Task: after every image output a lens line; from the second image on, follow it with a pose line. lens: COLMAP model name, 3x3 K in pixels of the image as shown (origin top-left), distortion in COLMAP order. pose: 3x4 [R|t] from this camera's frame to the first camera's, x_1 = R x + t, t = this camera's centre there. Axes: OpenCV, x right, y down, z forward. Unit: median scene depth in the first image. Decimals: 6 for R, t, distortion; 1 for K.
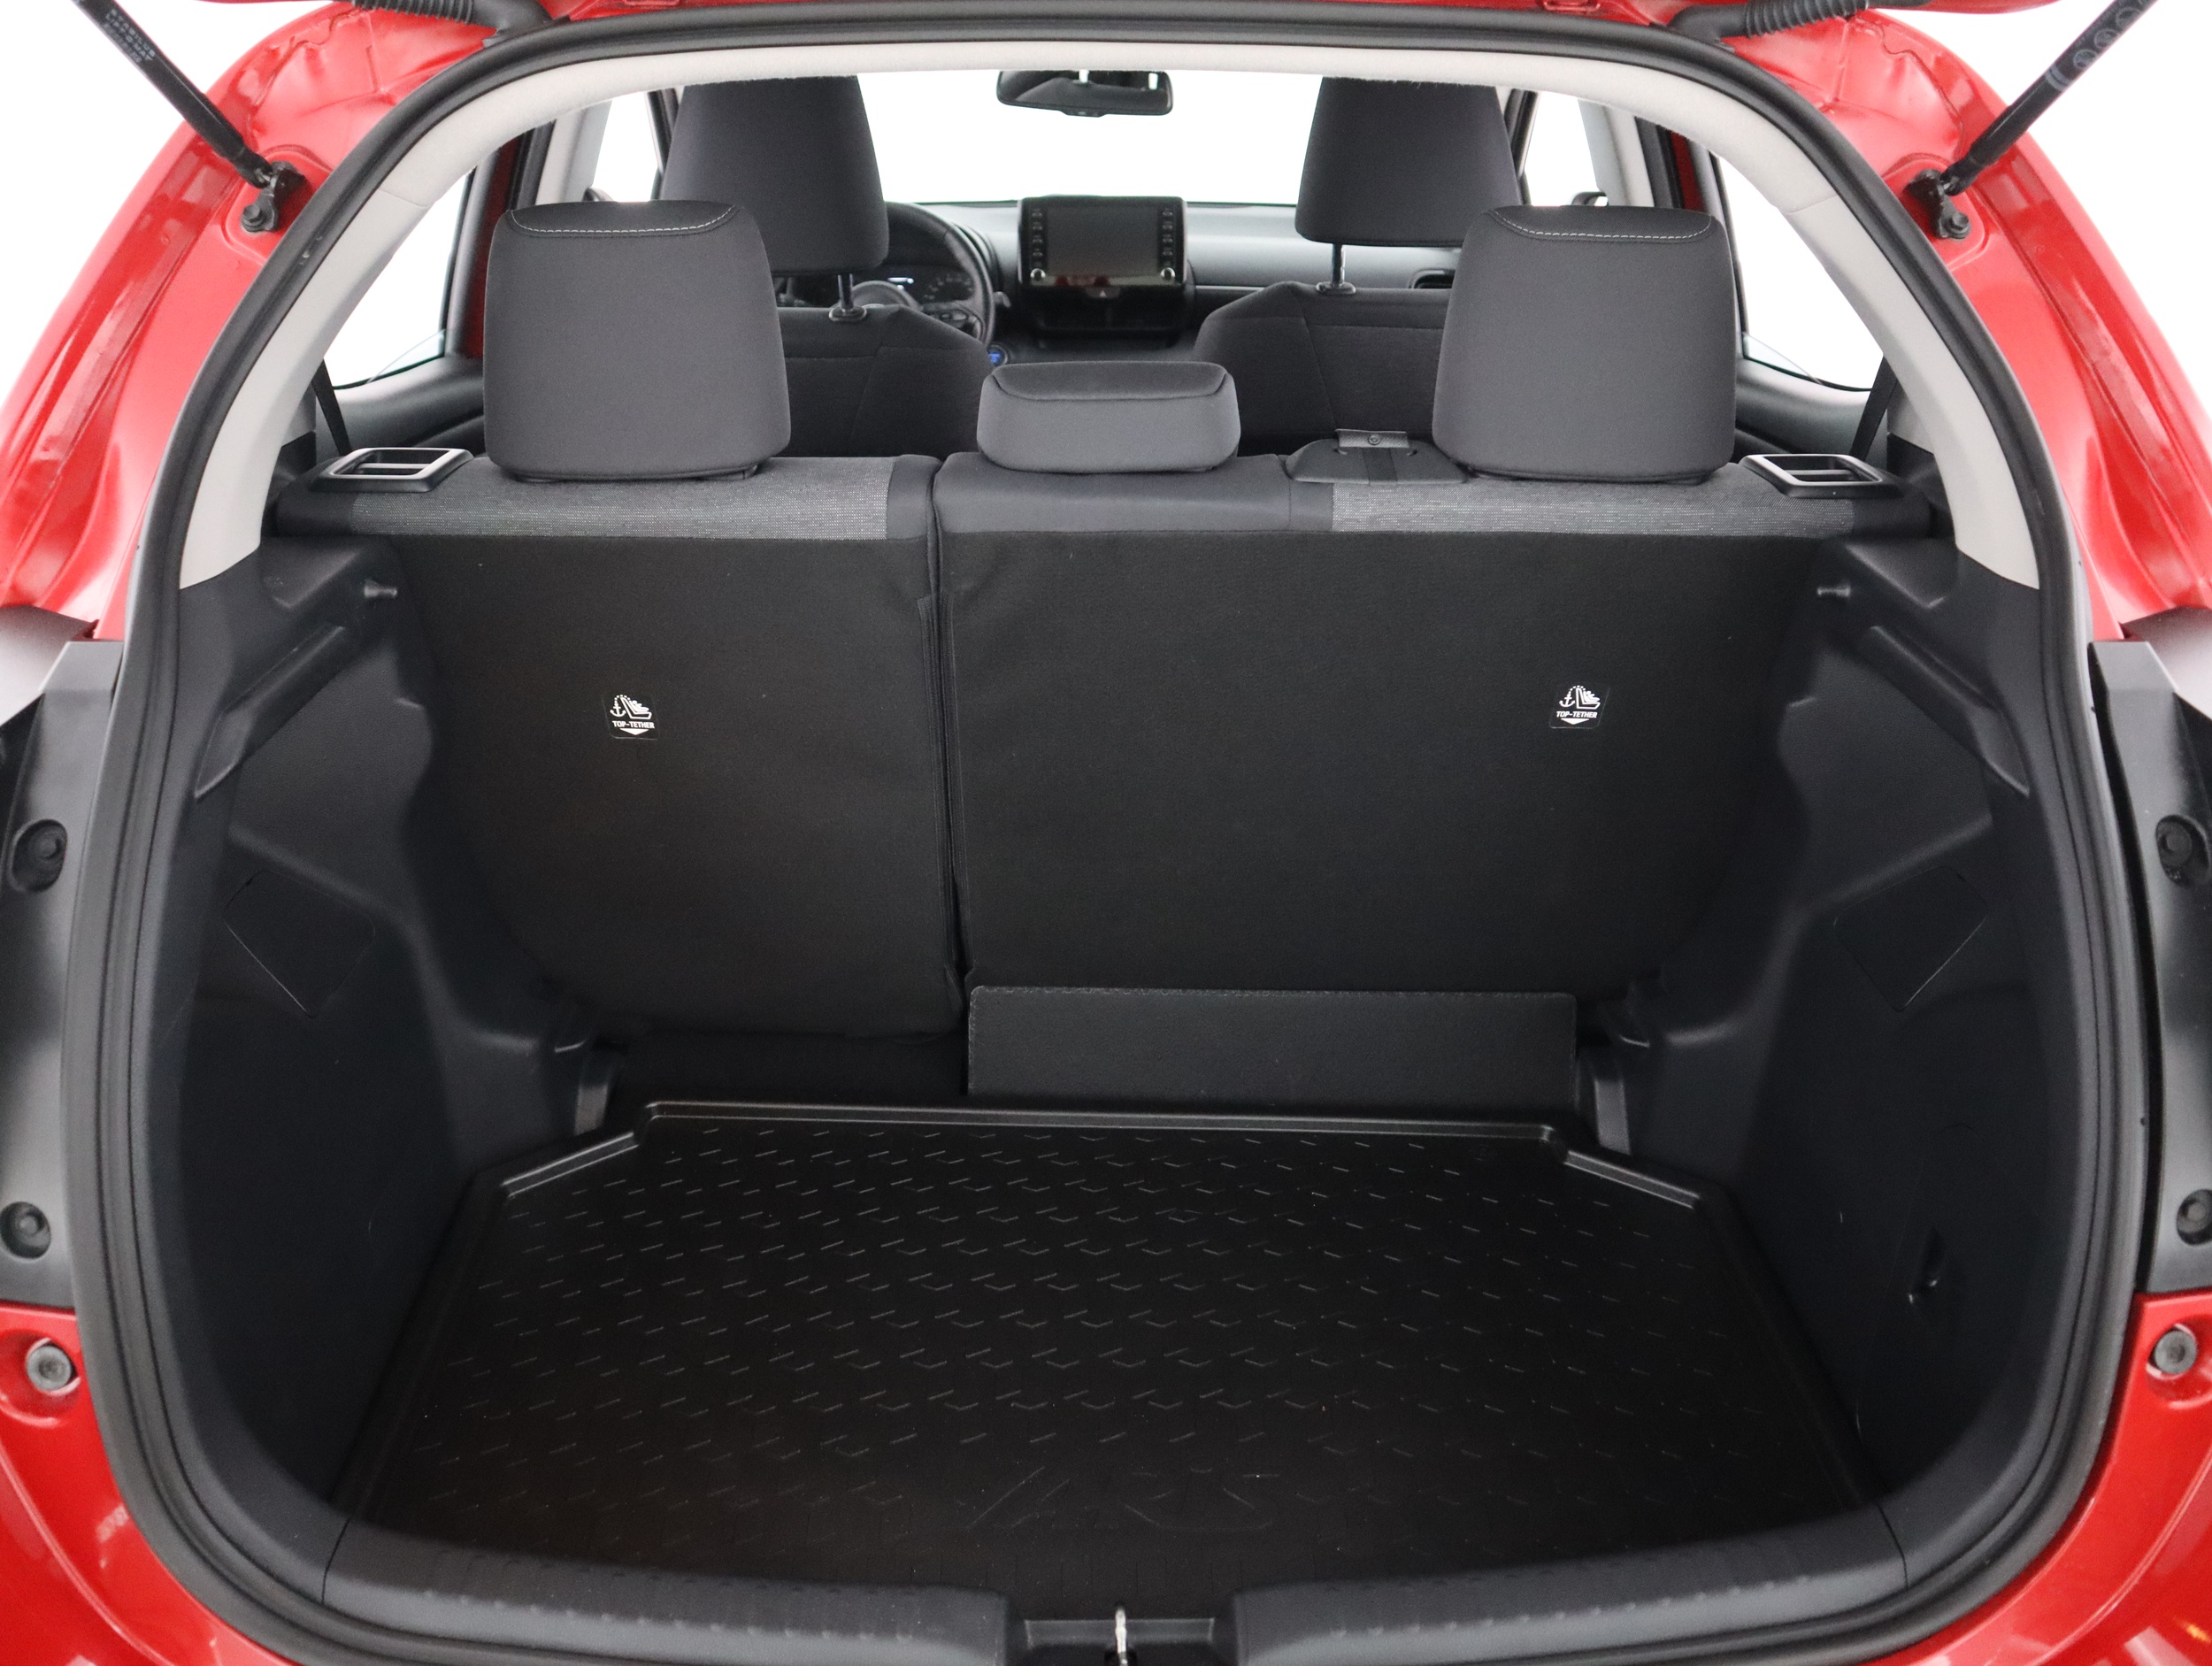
lens RADIAL K [[1708.6, 0, 1106.0], [0, 1708.6, 833.0], [0, 0, 1]] dist [-0.115589, 0.057229]
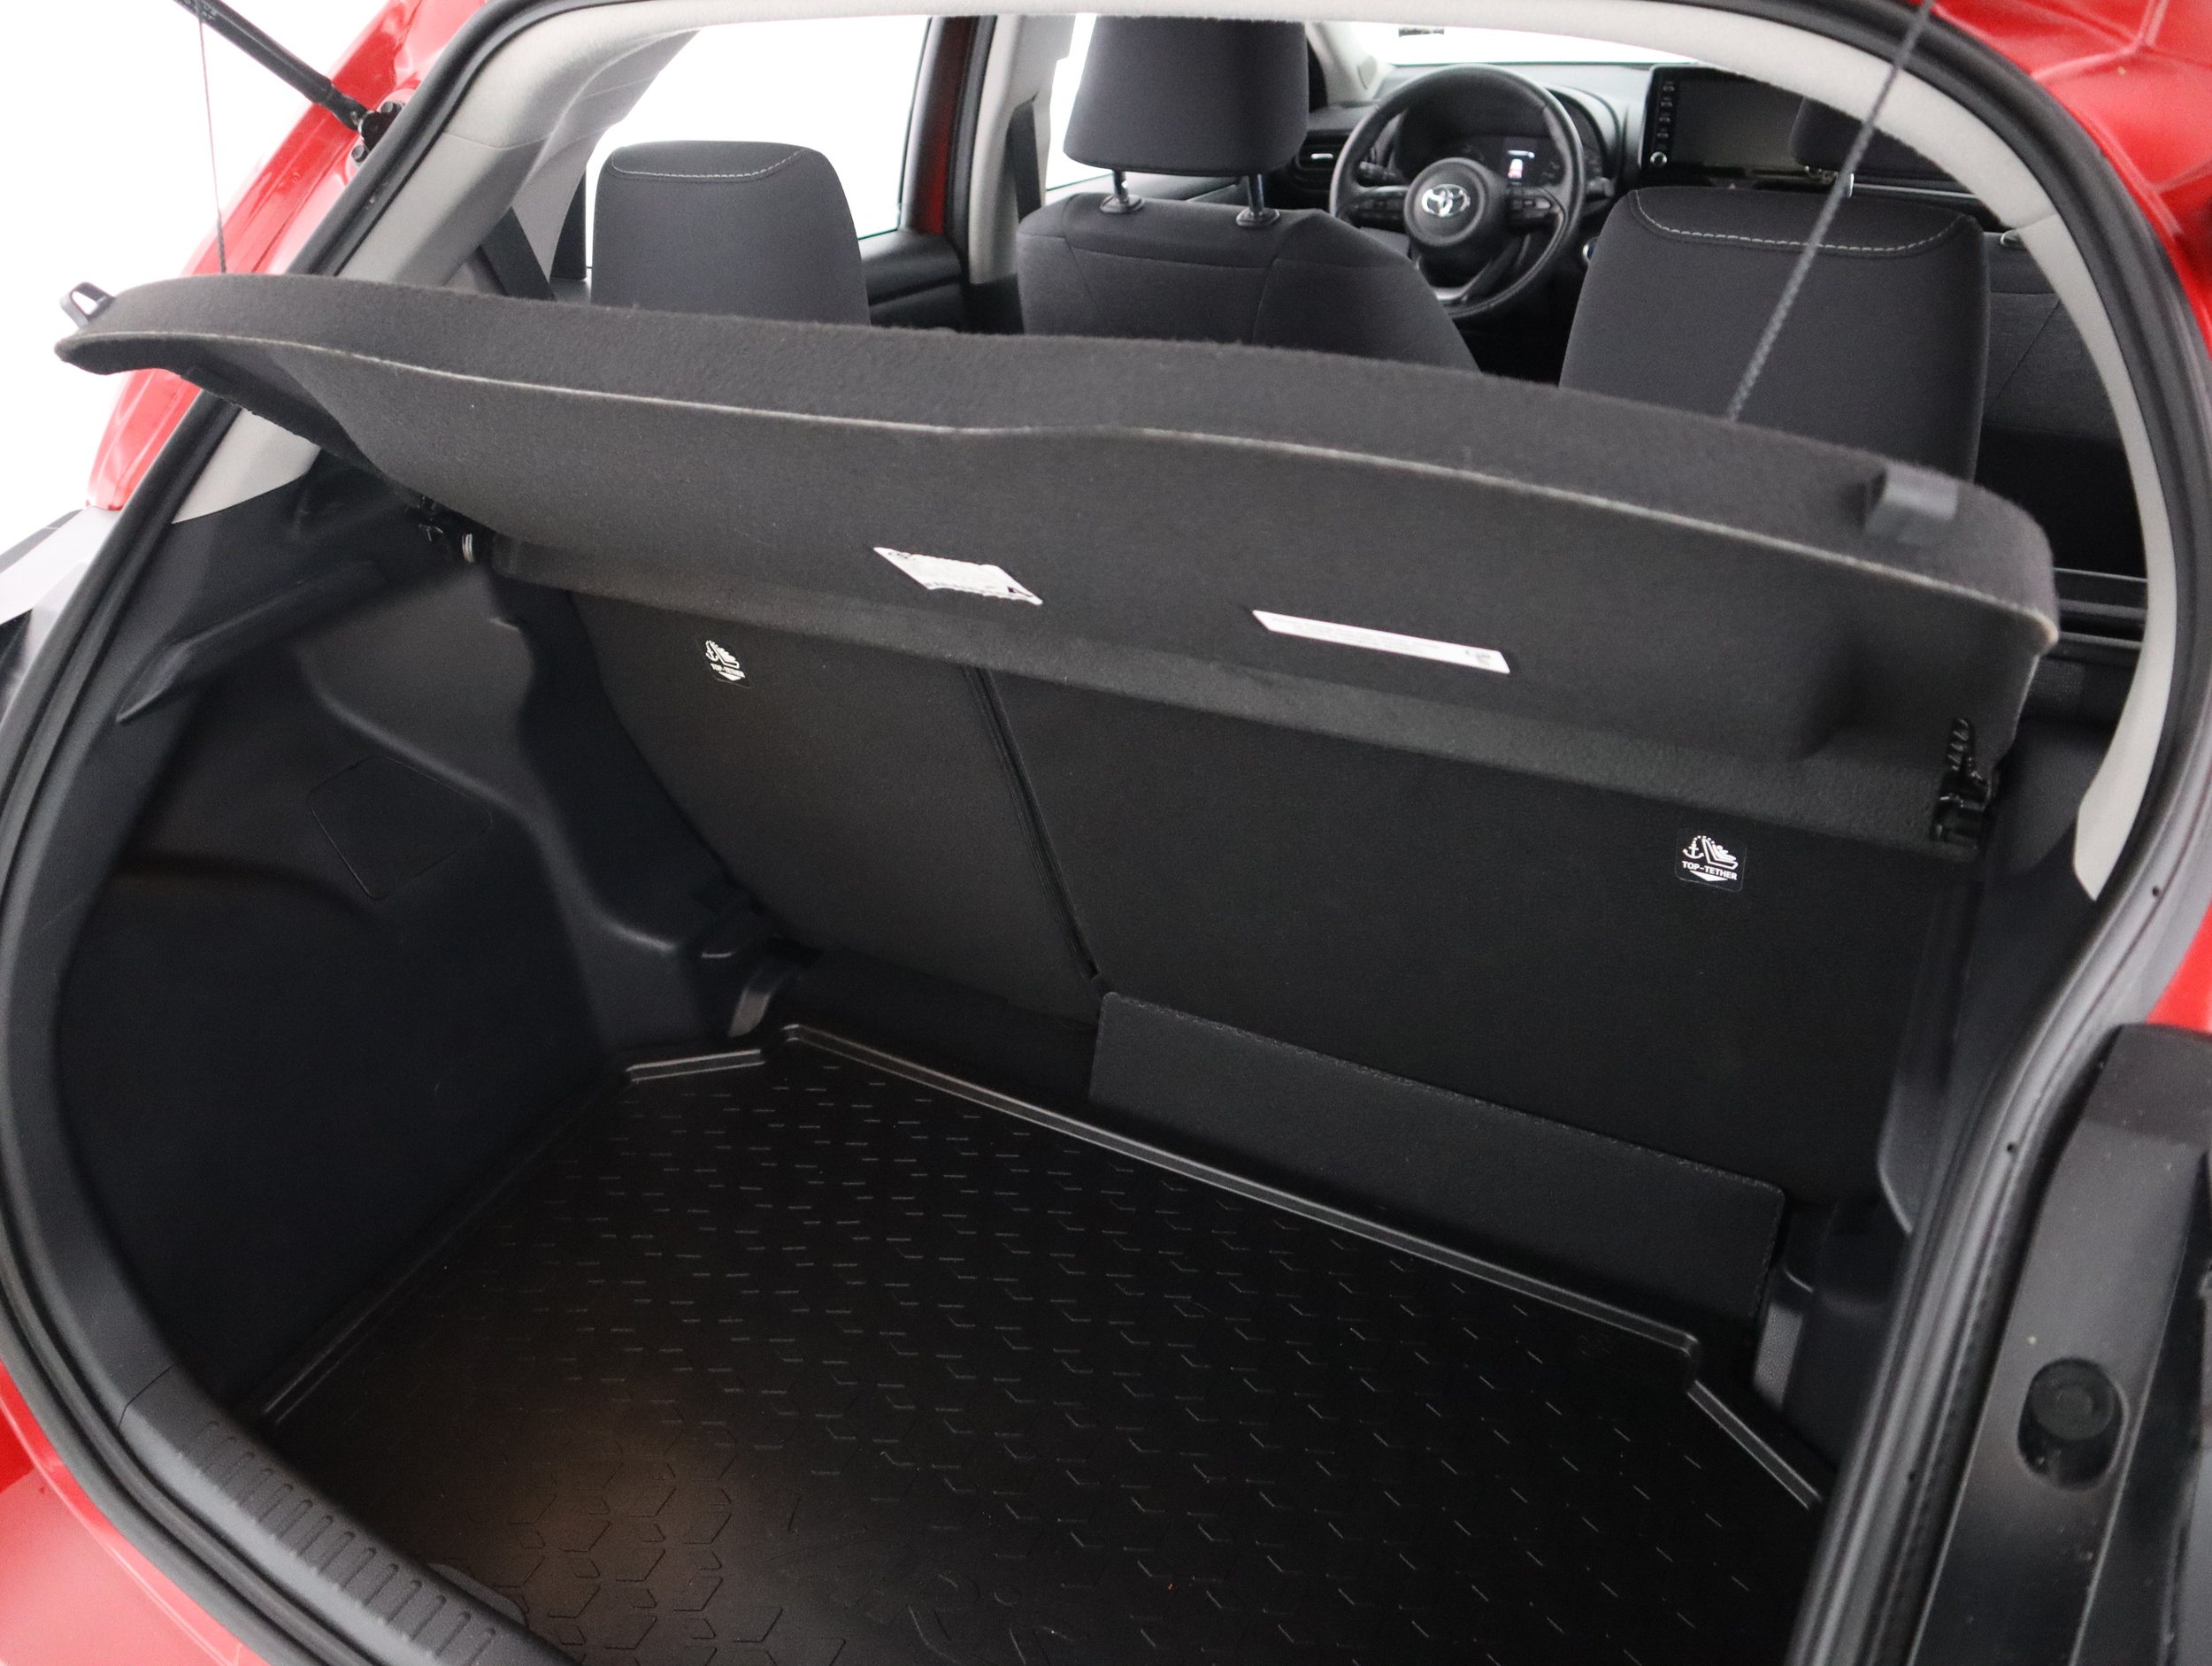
lens RADIAL K [[1708.6, 0, 1106.0], [0, 1708.6, 833.0], [0, 0, 1]] dist [-0.115589, 0.057229]
pose [[0.876176, 0.211371, -0.433173, 0.322687], [-0.167289, 0.976205, 0.137976, -0.128359], [0.452030, -0.048427, 0.890687, 0.185923]]
